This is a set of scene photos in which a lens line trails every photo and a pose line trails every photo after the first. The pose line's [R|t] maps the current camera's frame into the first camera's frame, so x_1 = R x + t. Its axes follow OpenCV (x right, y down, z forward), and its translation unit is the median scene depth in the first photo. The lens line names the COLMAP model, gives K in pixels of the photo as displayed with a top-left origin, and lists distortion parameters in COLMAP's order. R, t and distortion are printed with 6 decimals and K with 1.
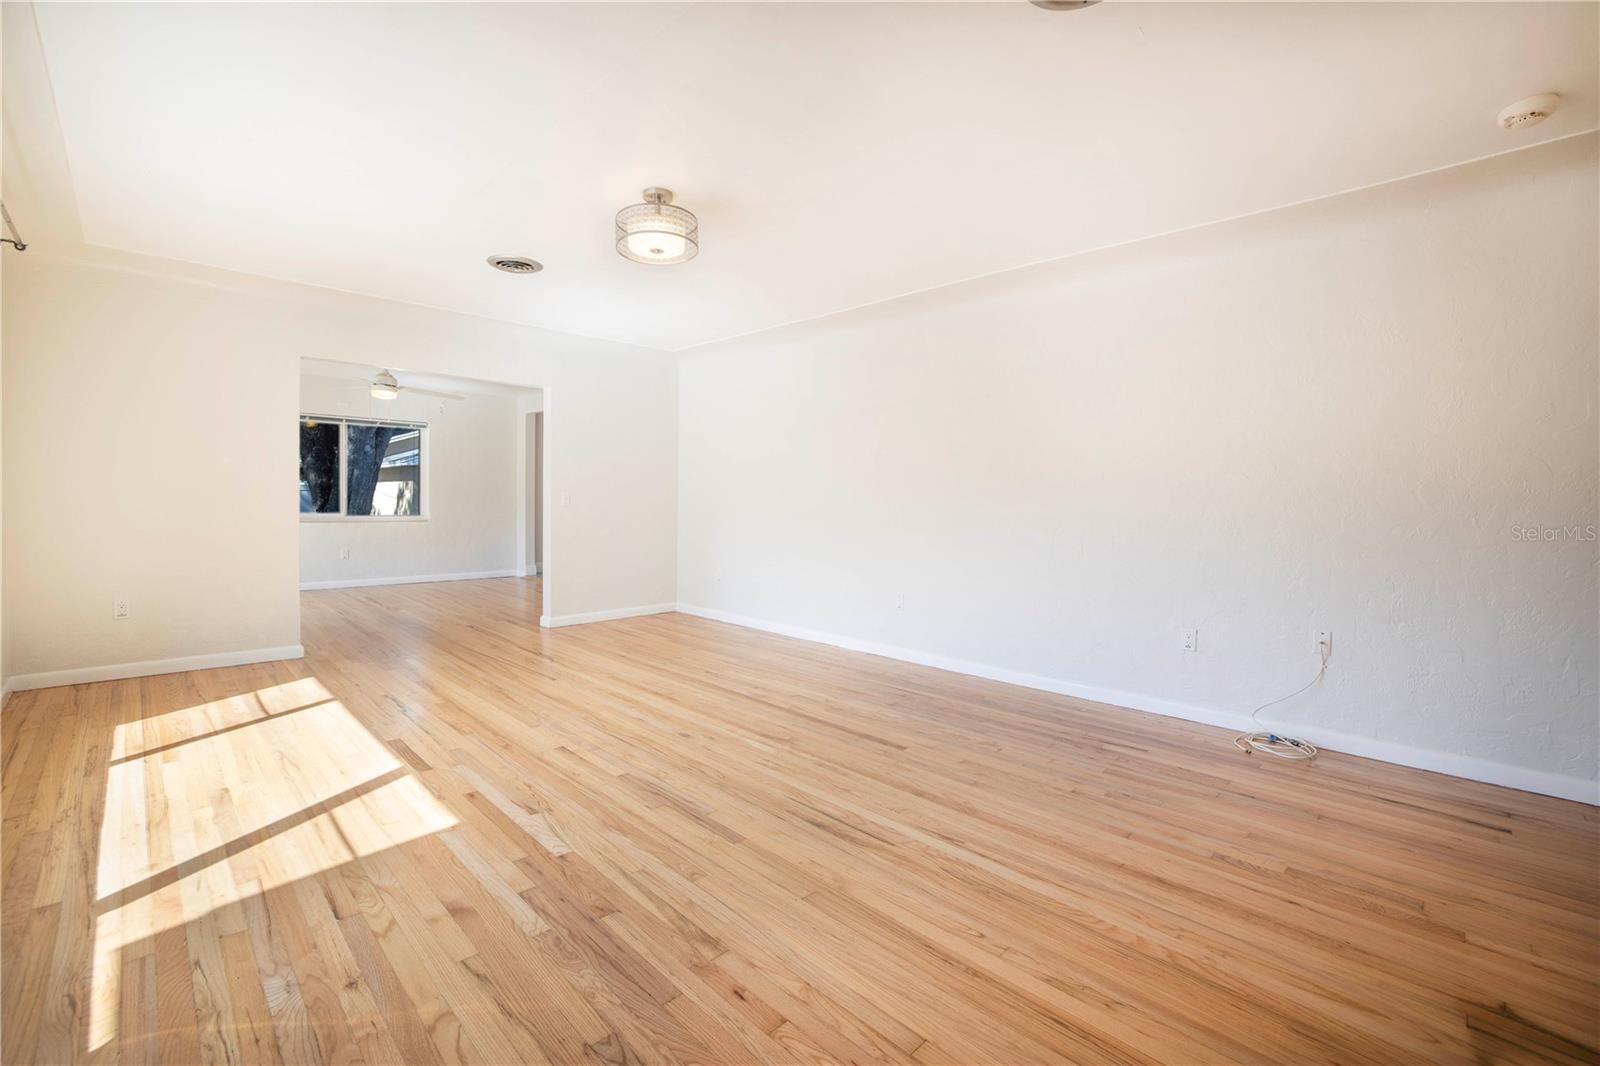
lens RADIAL K [[687.8, 0, 805.0], [0, 687.8, 513.6], [0, 0, 1]] dist [-0.043979, 0.011338]
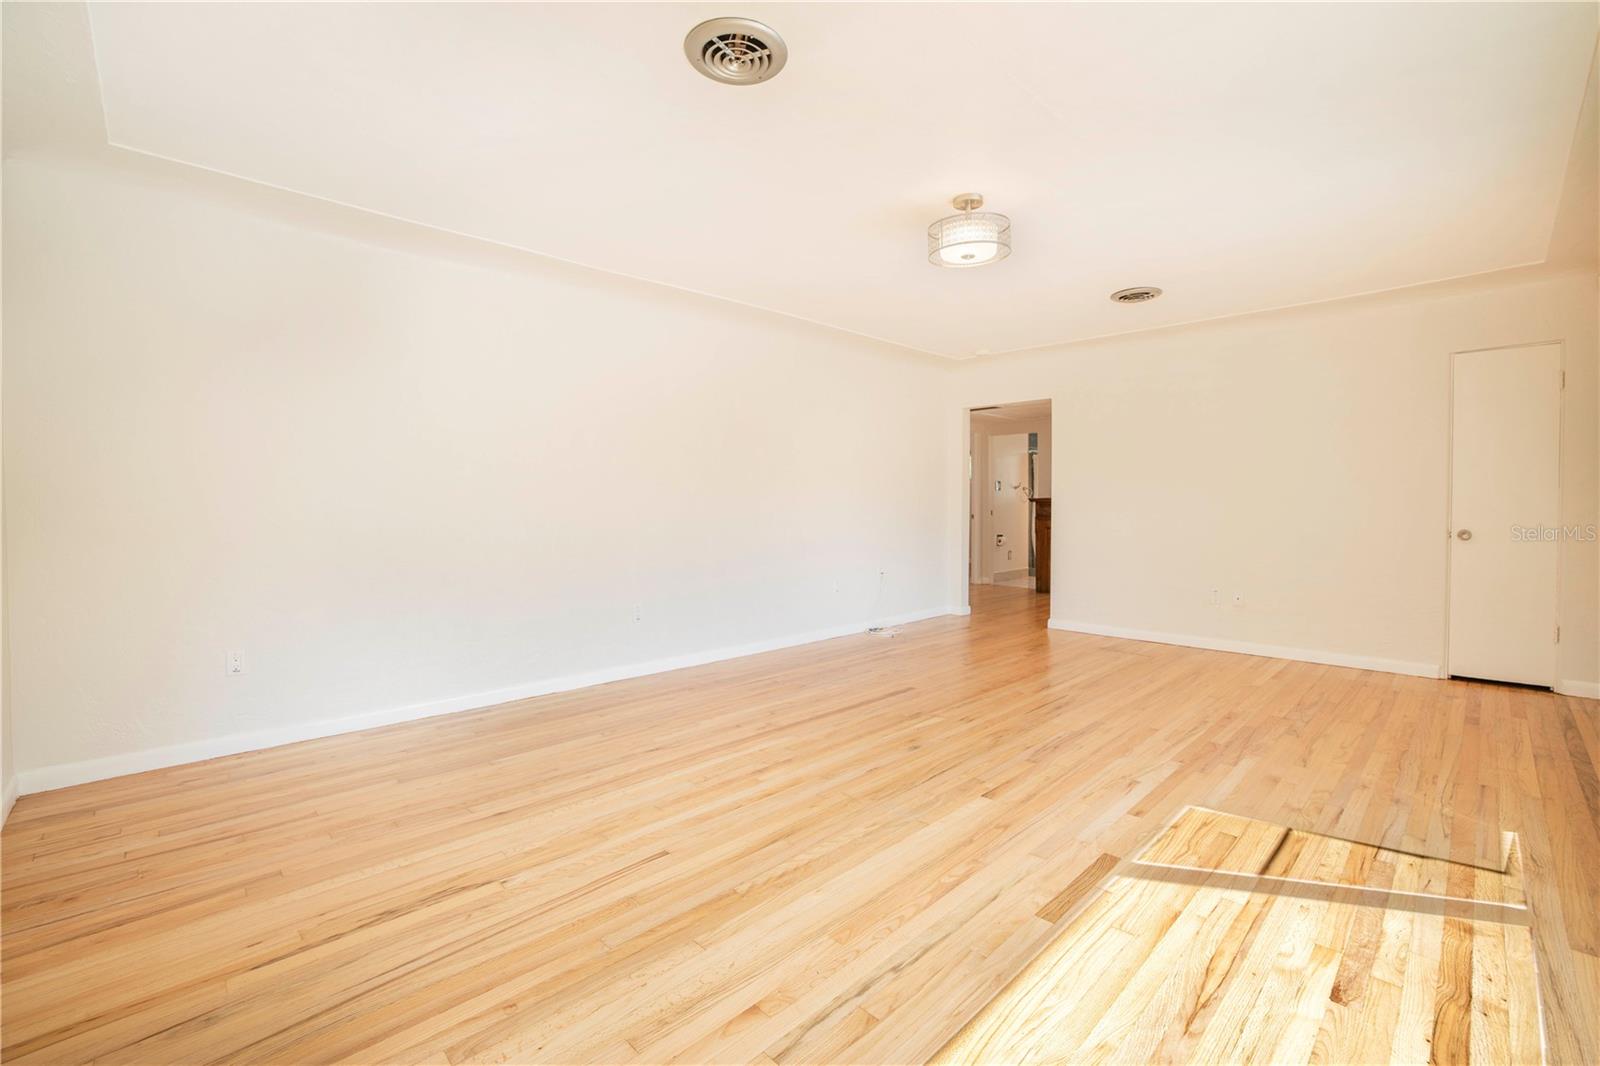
lens RADIAL K [[687.8, 0, 805.0], [0, 687.8, 513.6], [0, 0, 1]] dist [-0.043979, 0.011338]
pose [[0.014754, -0.029505, 0.999456, -1.186709], [0.020280, 0.999368, 0.029203, -0.040547], [-0.999685, 0.019838, 0.015343, 1.185857]]
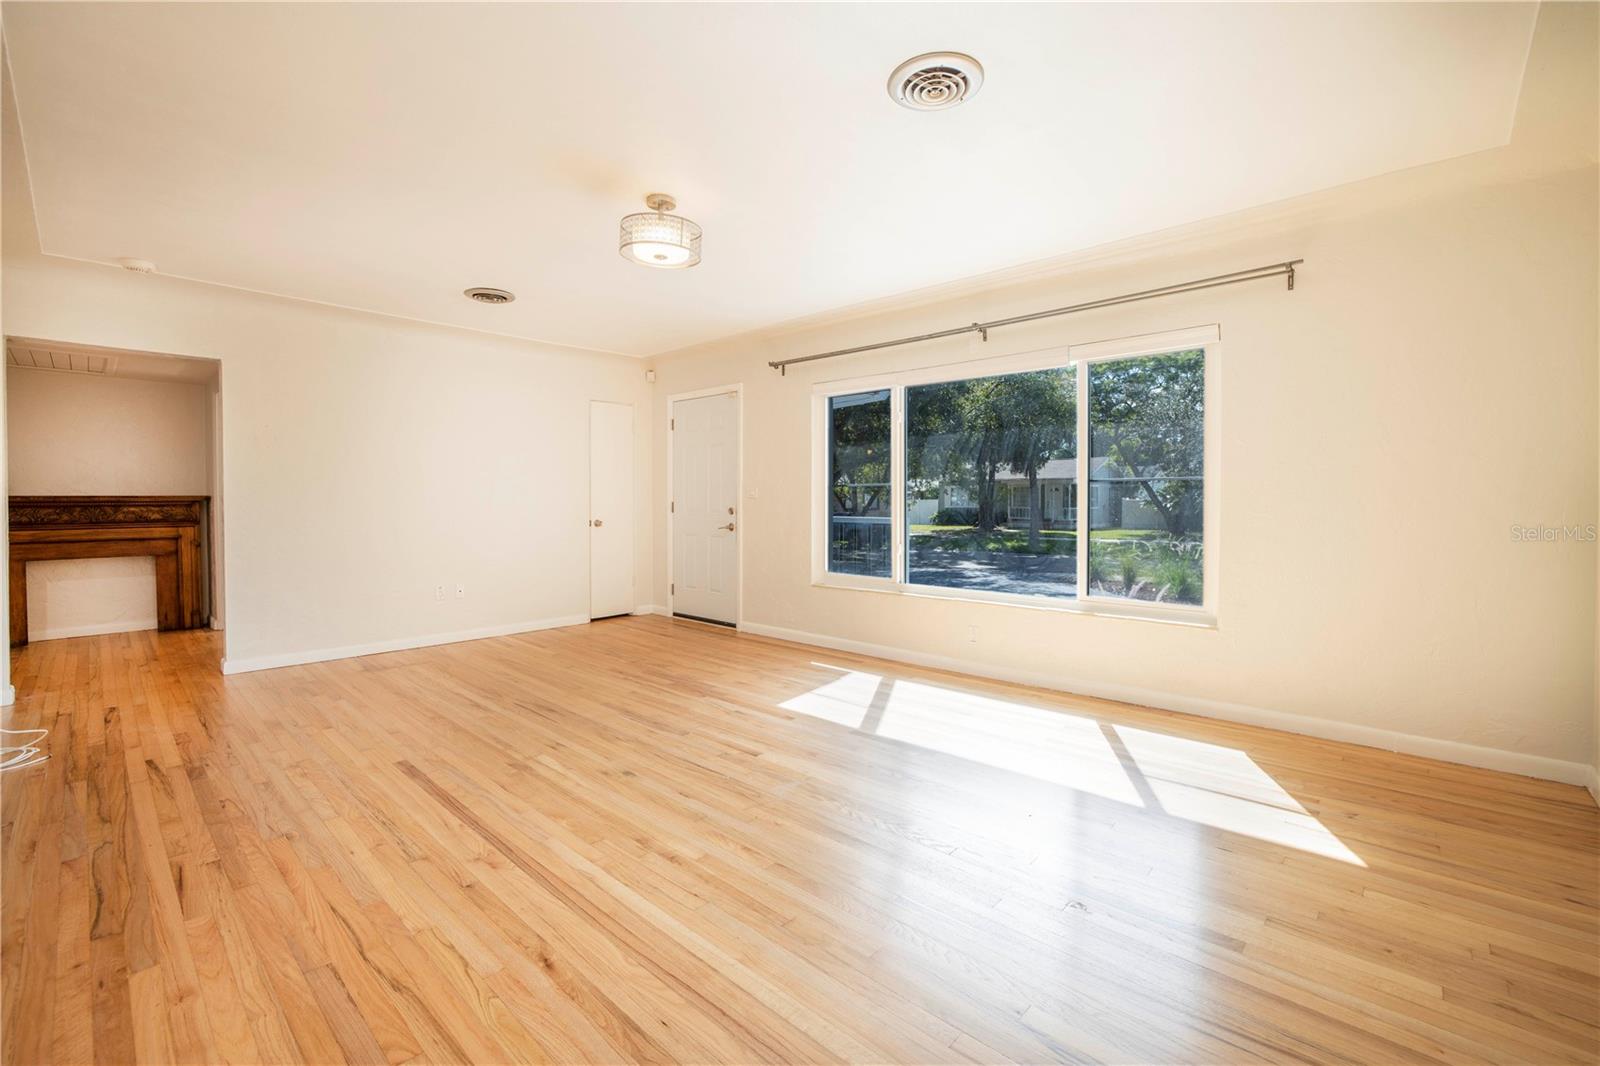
lens RADIAL K [[687.8, 0, 805.0], [0, 687.8, 513.6], [0, 0, 1]] dist [-0.043979, 0.011338]
pose [[-0.999297, -0.013131, -0.035106, -0.383572], [-0.014443, 0.999197, 0.037364, -0.046189], [0.034587, 0.037845, -0.998685, 1.953646]]
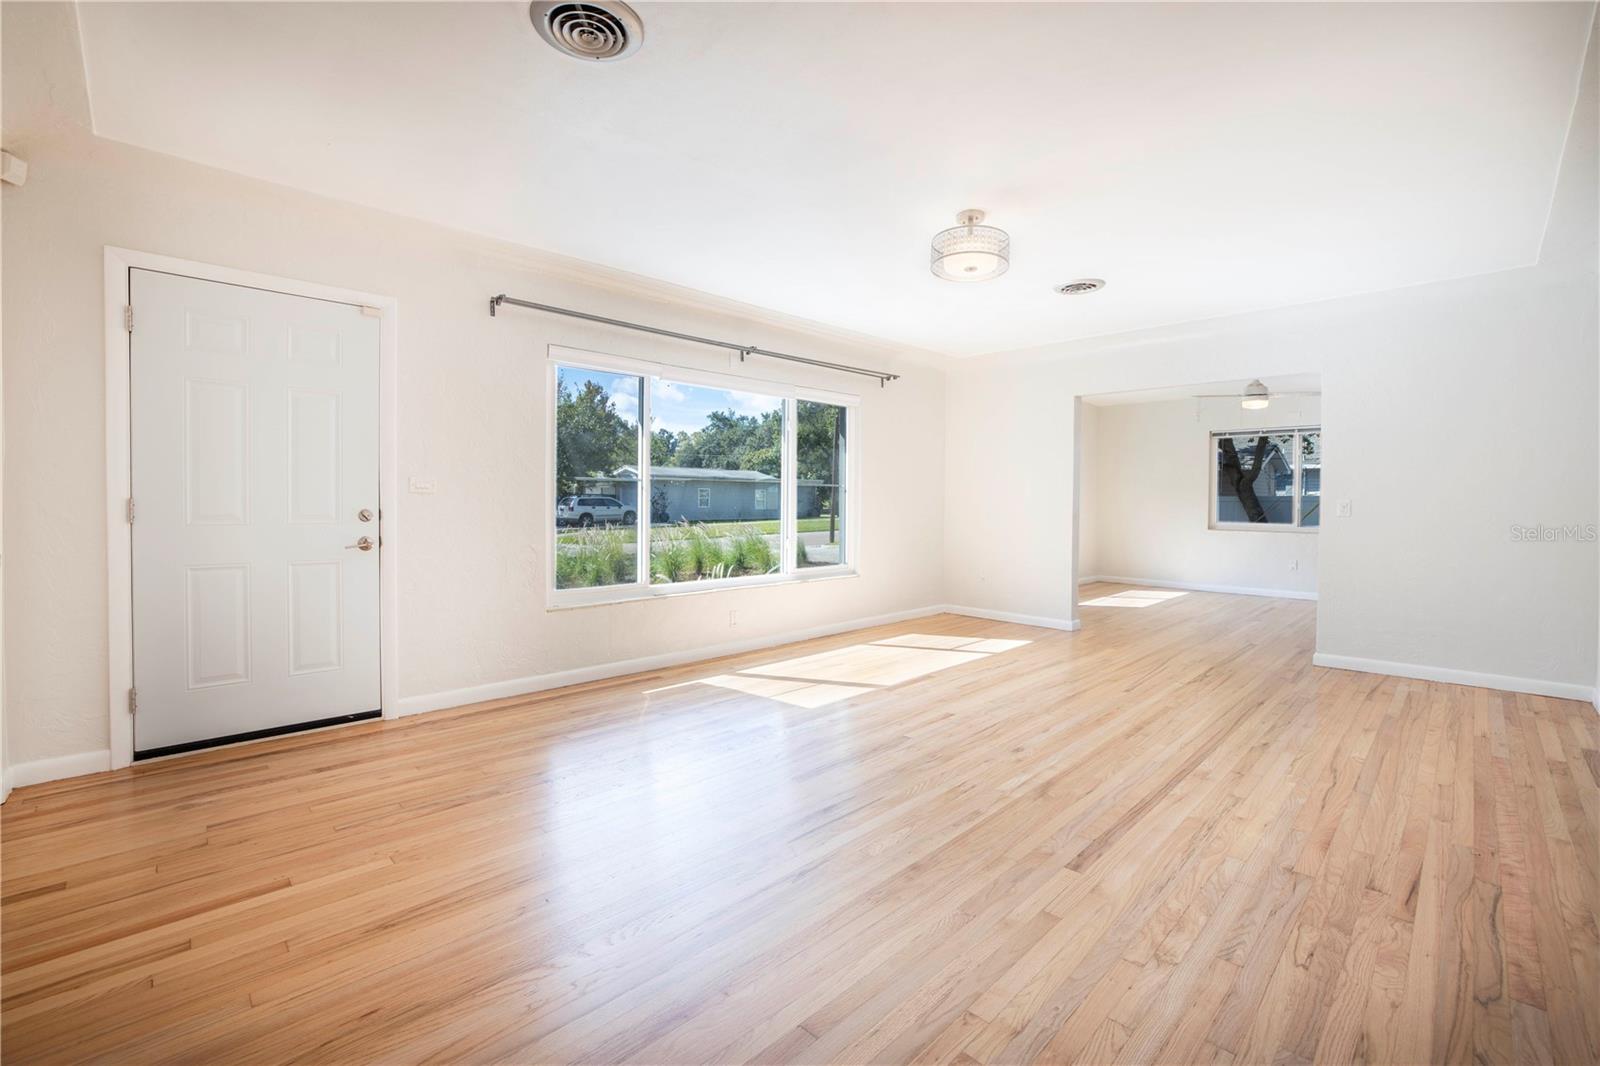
lens RADIAL K [[687.8, 0, 805.0], [0, 687.8, 513.6], [0, 0, 1]] dist [-0.043979, 0.011338]
pose [[-0.010679, 0.004164, -0.999934, 0.818630], [-0.025161, 0.999674, 0.004432, -0.004263], [0.999626, 0.025207, -0.010571, 0.735738]]
